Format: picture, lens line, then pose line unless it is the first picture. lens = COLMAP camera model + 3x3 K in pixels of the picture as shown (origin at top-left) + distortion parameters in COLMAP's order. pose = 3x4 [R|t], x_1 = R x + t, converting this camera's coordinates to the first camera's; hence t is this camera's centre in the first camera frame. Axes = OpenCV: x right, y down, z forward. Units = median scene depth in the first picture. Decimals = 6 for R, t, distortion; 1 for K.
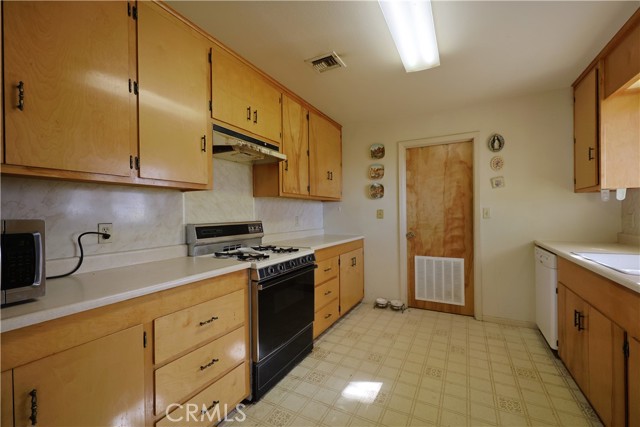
lens RADIAL K [[267.7, 0, 320.6], [0, 267.7, 214.0], [0, 0, 1]] dist [-0.002162, -0.000799]
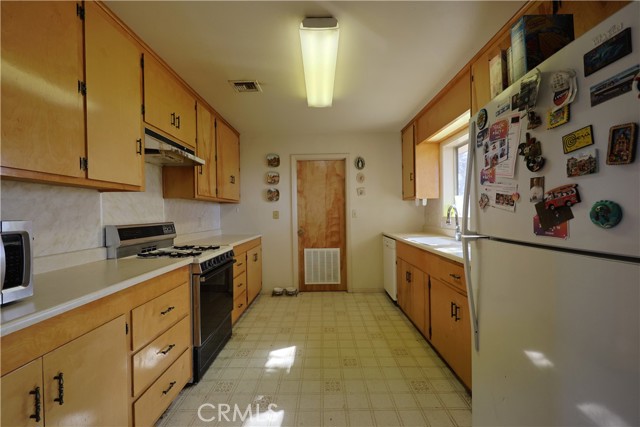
lens RADIAL K [[267.7, 0, 319.6], [0, 267.7, 213.5], [0, 0, 1]] dist [-0.002162, -0.000799]
pose [[0.885718, -0.003214, 0.464213, -0.233423], [0.007009, 0.999955, -0.006450, 0.004552], [-0.464172, 0.008967, 0.885700, -0.178662]]
